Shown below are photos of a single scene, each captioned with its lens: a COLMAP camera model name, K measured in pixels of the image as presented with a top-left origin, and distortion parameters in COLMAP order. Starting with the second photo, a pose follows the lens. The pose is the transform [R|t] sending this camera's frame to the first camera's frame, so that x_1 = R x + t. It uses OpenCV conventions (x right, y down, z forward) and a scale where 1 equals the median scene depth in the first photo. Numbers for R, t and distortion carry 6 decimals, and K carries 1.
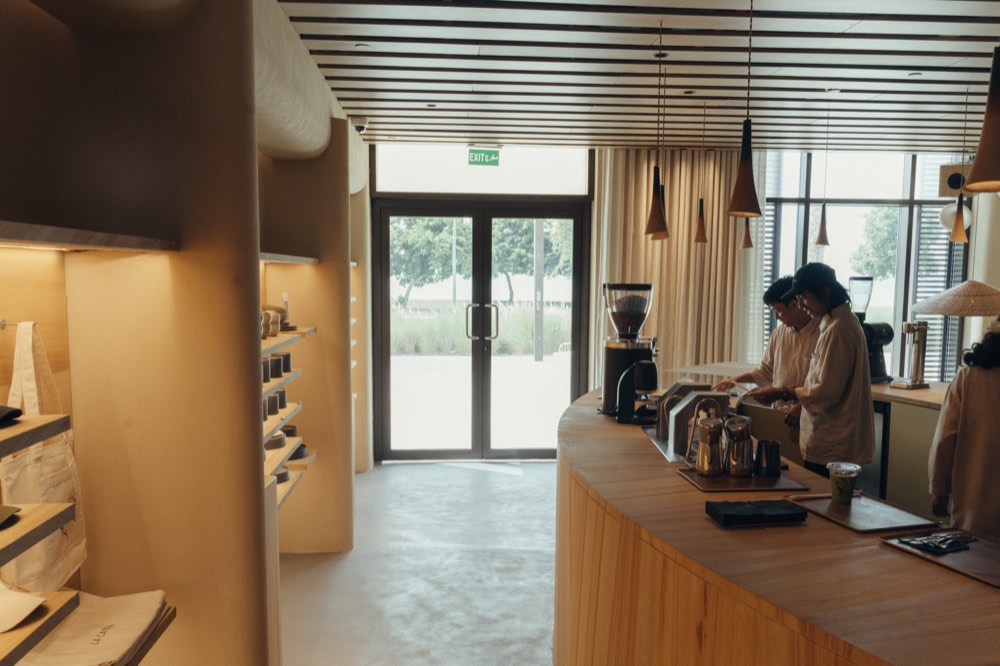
lens RADIAL K [[851.1, 0, 501.3], [0, 851.1, 356.0], [0, 0, 1]] dist [-0.012186, -0.010212]
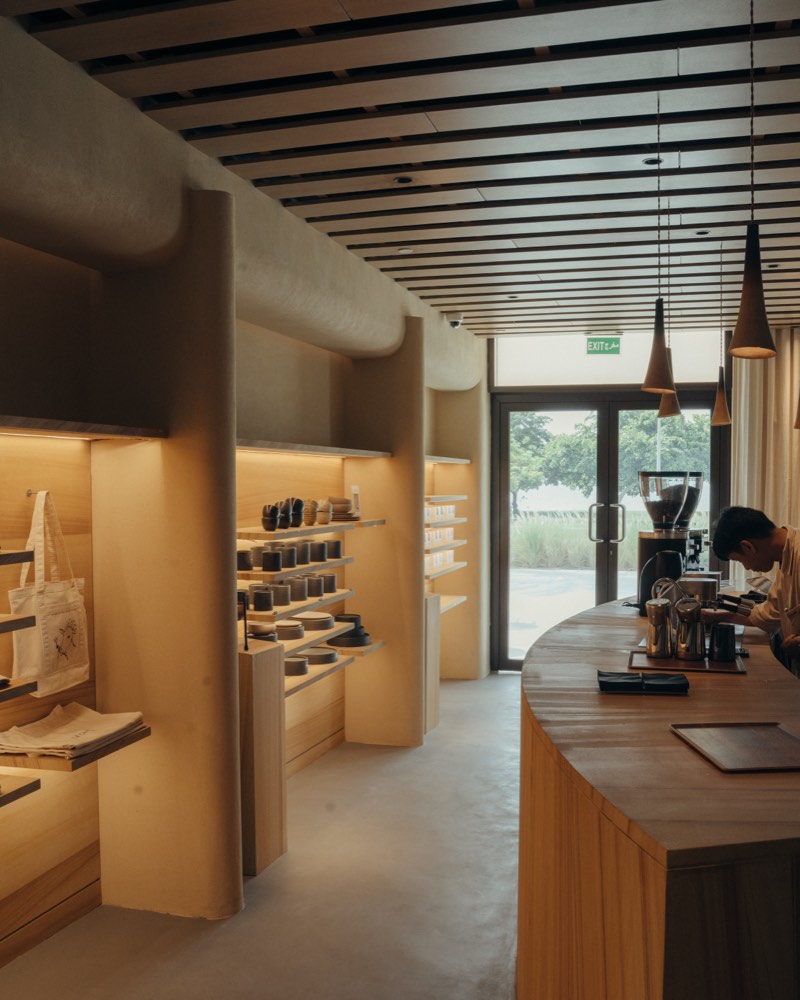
lens RADIAL K [[992.5, 0, 399.2], [0, 992.5, 517.4], [0, 0, 1]] dist [-0.122231, 0.007660]
pose [[0.934148, 0.004624, -0.356856, 0.208284], [-0.027278, 0.997916, -0.058474, 0.030674], [0.355842, 0.064358, 0.932327, -0.095379]]
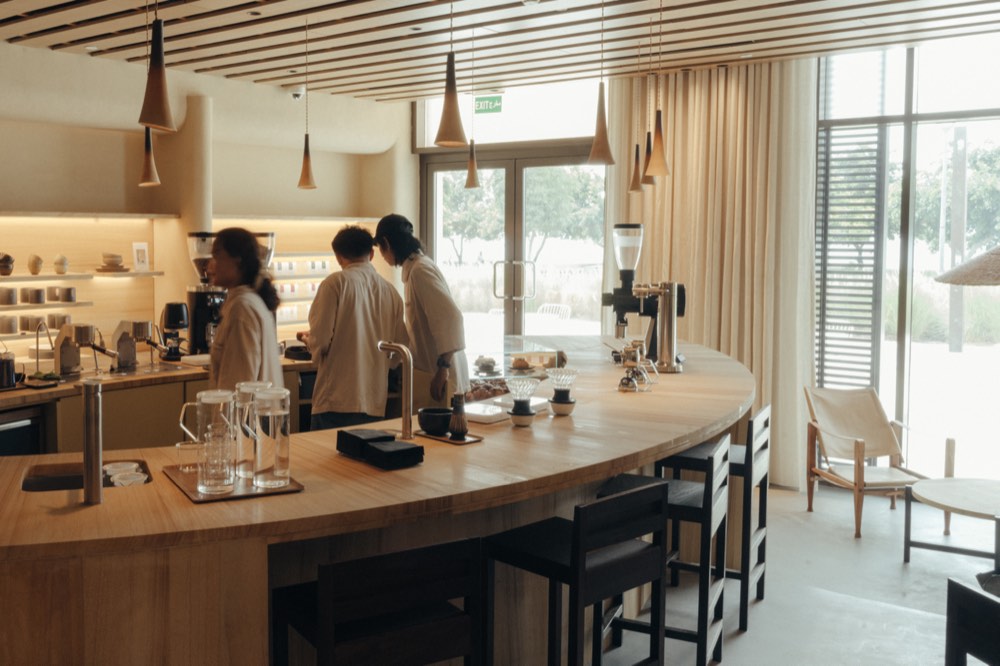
lens RADIAL K [[1085.7, 0, 500.0], [0, 1085.7, 333.0], [0, 0, 1]] dist [0.066147, -0.000568]
pose [[0.710772, 0.059785, -0.700878, 1.137374], [-0.065583, 0.997674, 0.018594, -0.005715], [0.700359, 0.032750, 0.713039, 0.209566]]
